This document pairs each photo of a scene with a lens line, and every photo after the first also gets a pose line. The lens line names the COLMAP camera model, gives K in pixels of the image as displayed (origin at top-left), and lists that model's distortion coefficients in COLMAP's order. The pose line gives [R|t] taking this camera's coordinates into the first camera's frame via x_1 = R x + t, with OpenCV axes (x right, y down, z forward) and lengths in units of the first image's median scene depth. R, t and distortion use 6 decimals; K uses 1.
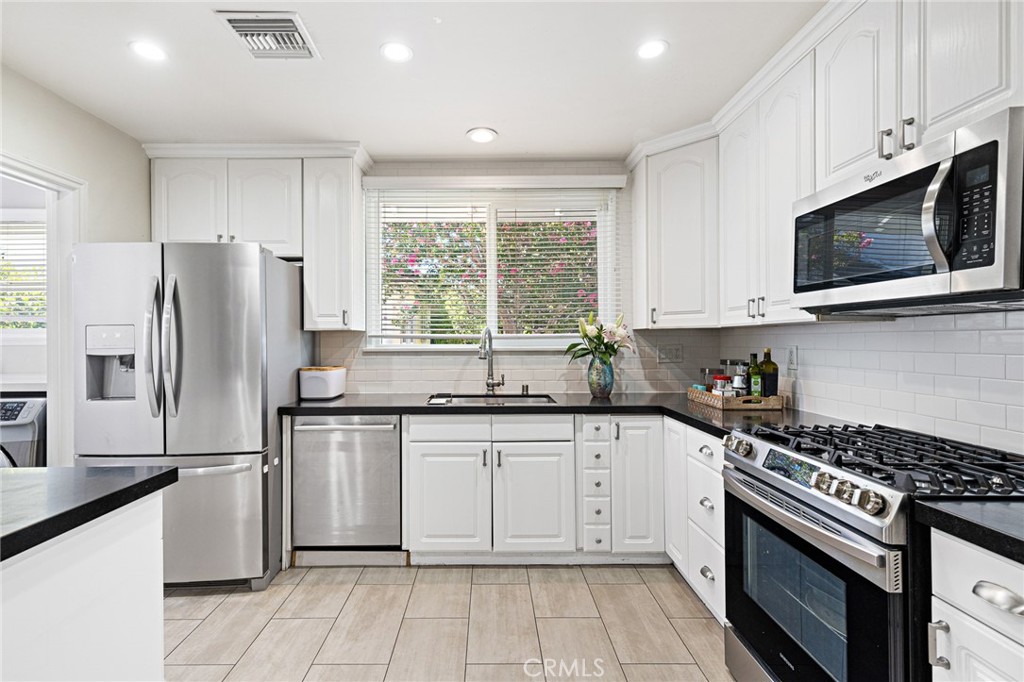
lens RADIAL K [[472.7, 0, 488.3], [0, 472.7, 337.9], [0, 0, 1]] dist [0.018167, -0.001066]
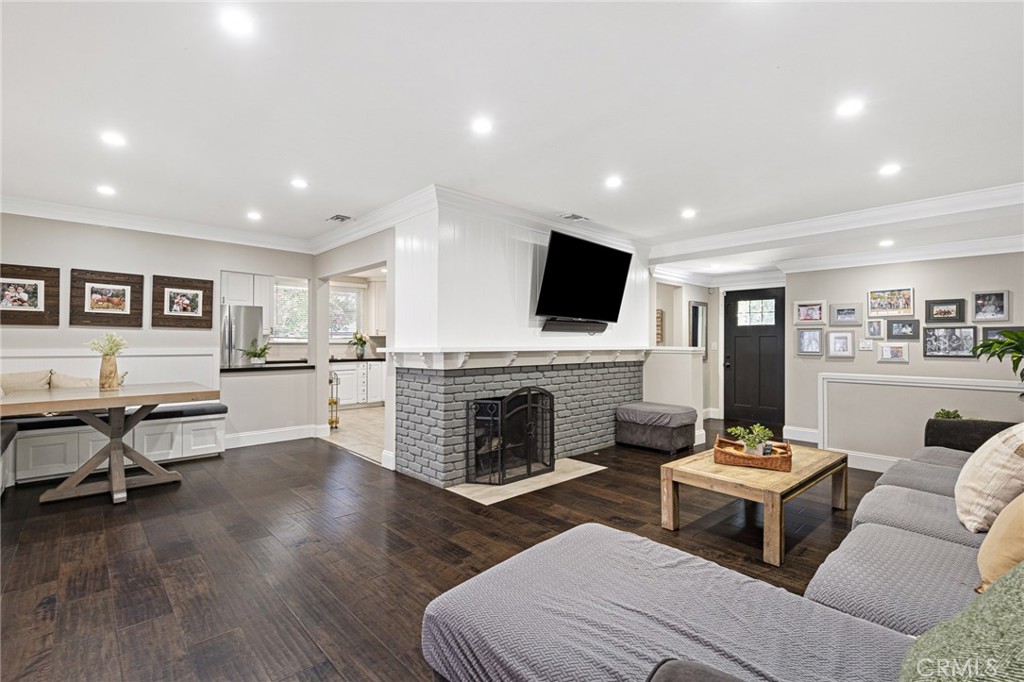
lens RADIAL K [[472.7, 0, 511.1], [0, 472.7, 343.0], [0, 0, 1]] dist [0.018167, -0.001066]
pose [[0.733209, 0.005326, 0.679982, -1.459867], [-0.005004, 0.999985, -0.002436, 0.037541], [-0.679985, -0.001617, 0.733224, -2.455347]]
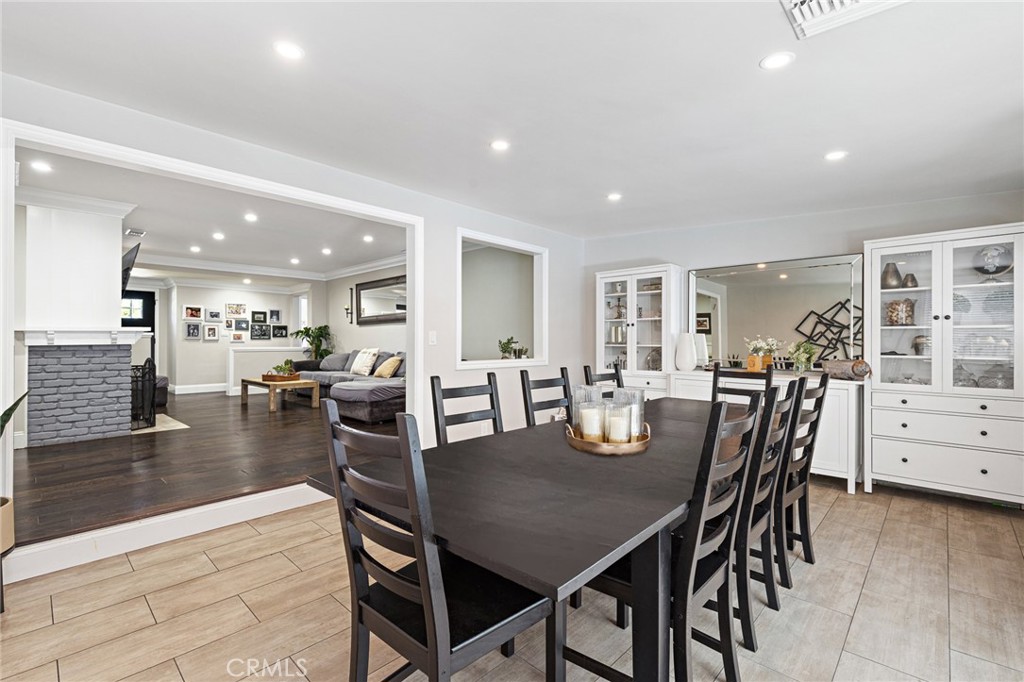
lens RADIAL K [[472.7, 0, 499.0], [0, 472.7, 334.3], [0, 0, 1]] dist [0.018167, -0.001066]
pose [[-0.700942, 0.014833, 0.713064, -3.352213], [0.002789, 0.999833, -0.018056, 0.128580], [-0.713212, -0.010668, -0.700867, -0.667357]]
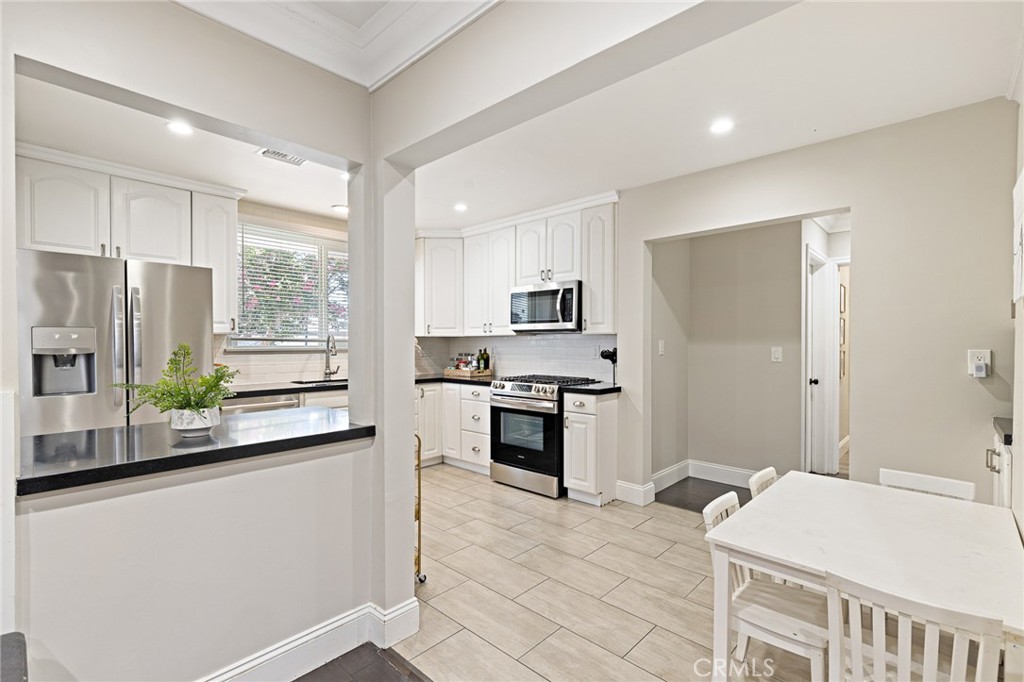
lens RADIAL K [[472.7, 0, 510.4], [0, 472.7, 347.4], [0, 0, 1]] dist [0.018167, -0.001066]
pose [[0.679590, -0.003194, 0.733585, -0.933506], [-0.004475, 0.999954, 0.008499, 0.006667], [-0.733578, -0.009059, 0.679544, -0.536659]]
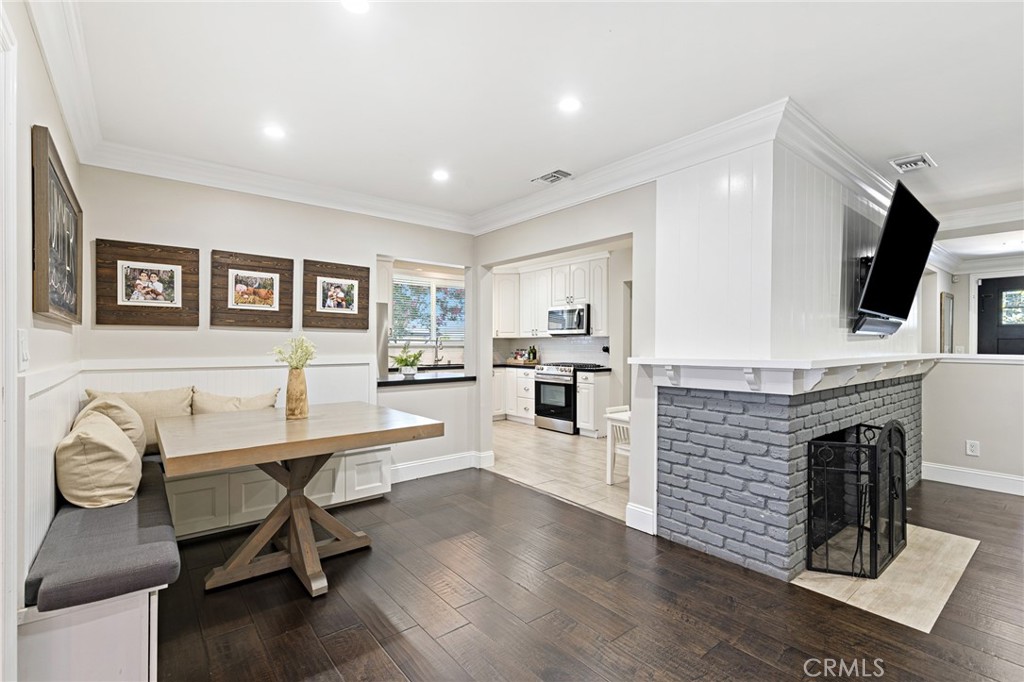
lens RADIAL K [[472.7, 0, 507.3], [0, 472.7, 347.9], [0, 0, 1]] dist [0.018167, -0.001066]
pose [[0.778611, -0.001075, 0.627506, -1.661302], [-0.005961, 0.999941, 0.009110, 0.016839], [-0.627478, -0.010834, 0.778559, -1.466174]]
